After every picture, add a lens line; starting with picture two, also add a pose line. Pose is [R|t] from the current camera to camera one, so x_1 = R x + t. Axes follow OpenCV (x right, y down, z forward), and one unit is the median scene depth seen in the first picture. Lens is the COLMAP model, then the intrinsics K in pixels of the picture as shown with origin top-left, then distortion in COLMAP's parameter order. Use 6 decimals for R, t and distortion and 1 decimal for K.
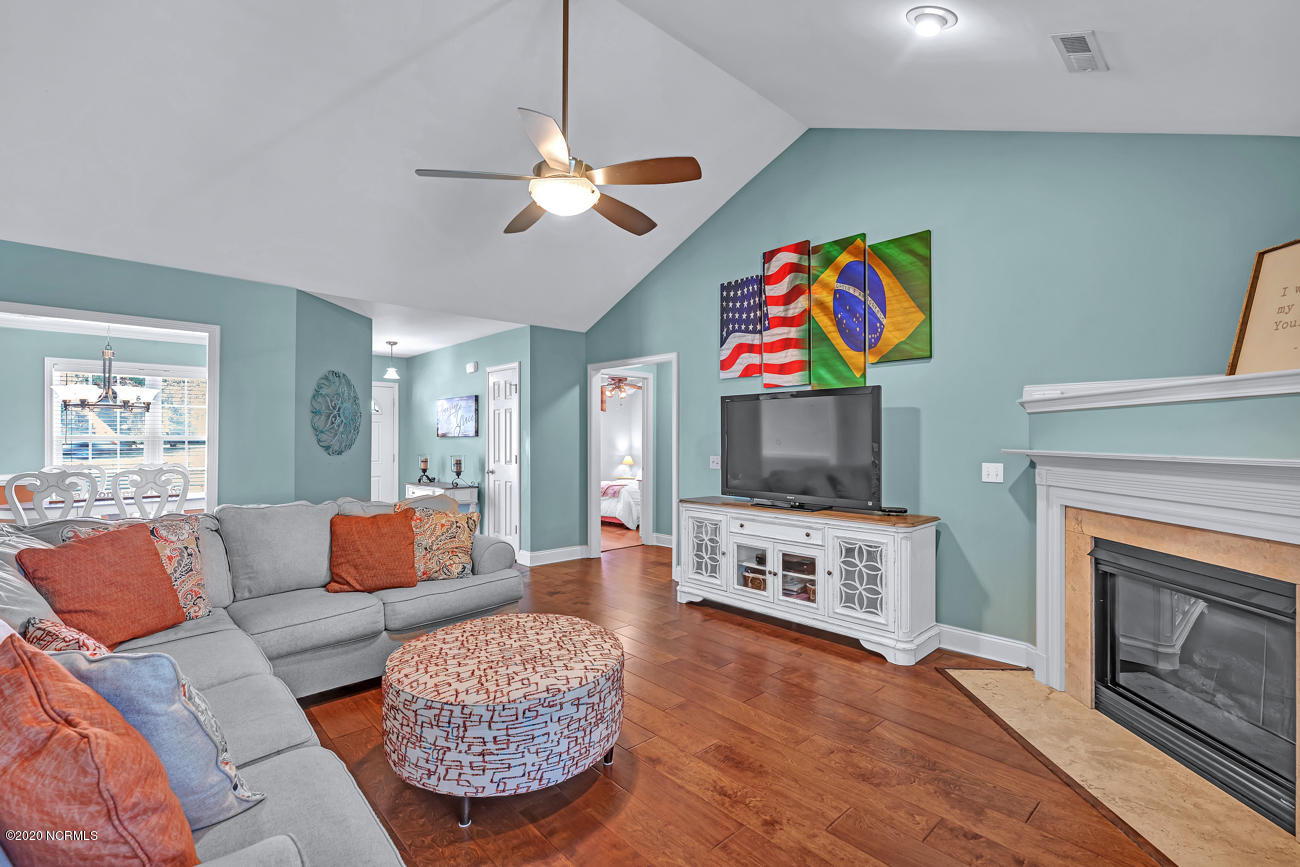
lens RADIAL K [[592.2, 0, 651.9], [0, 592.2, 435.6], [0, 0, 1]] dist [-0.000055, -0.000403]
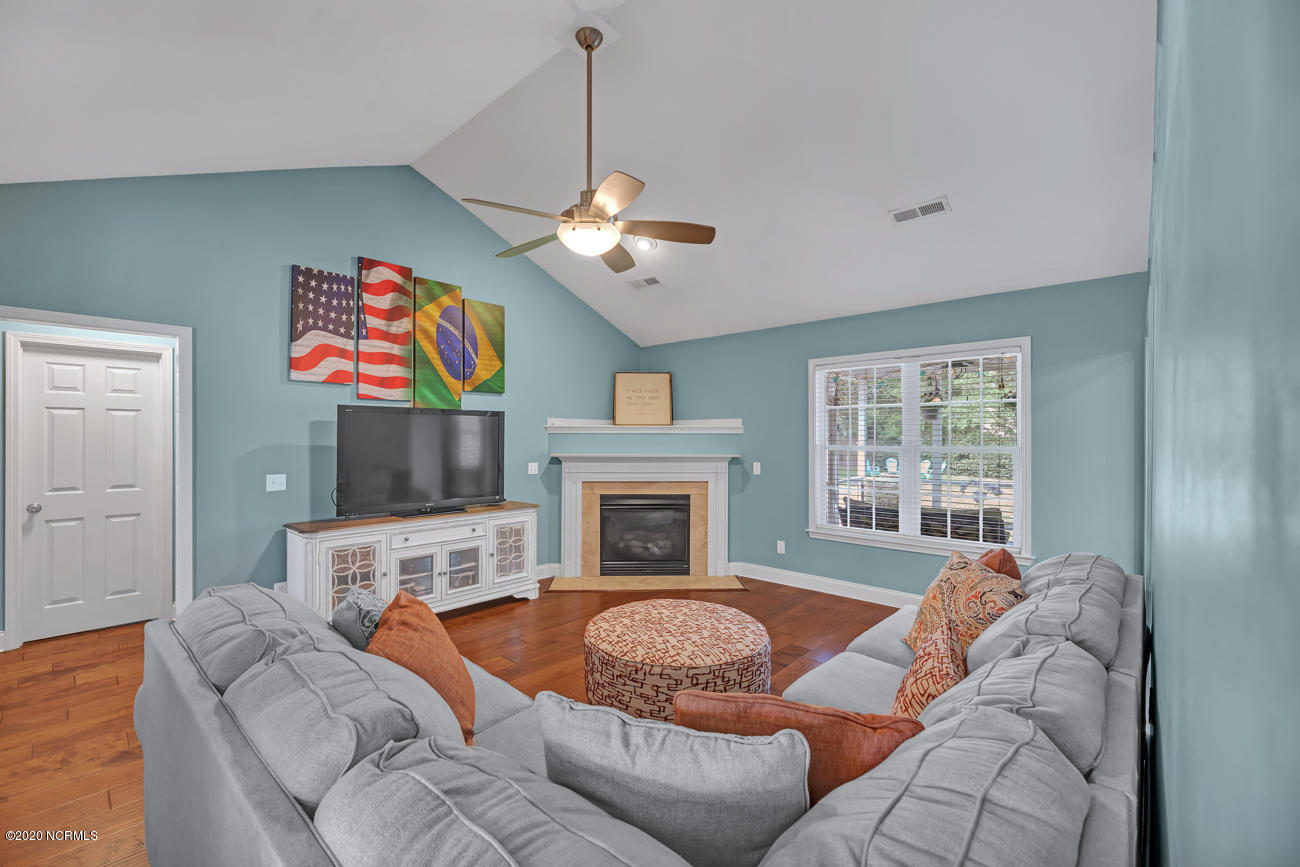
lens RADIAL K [[539.3, 0, 652.5], [0, 539.3, 435.0], [0, 0, 1]] dist [0.000902, 0.000102]
pose [[-0.102990, 0.003542, 0.994676, -0.785472], [-0.005553, 0.999976, -0.004136, -0.022203], [-0.994667, -0.005950, -0.102968, 0.671301]]
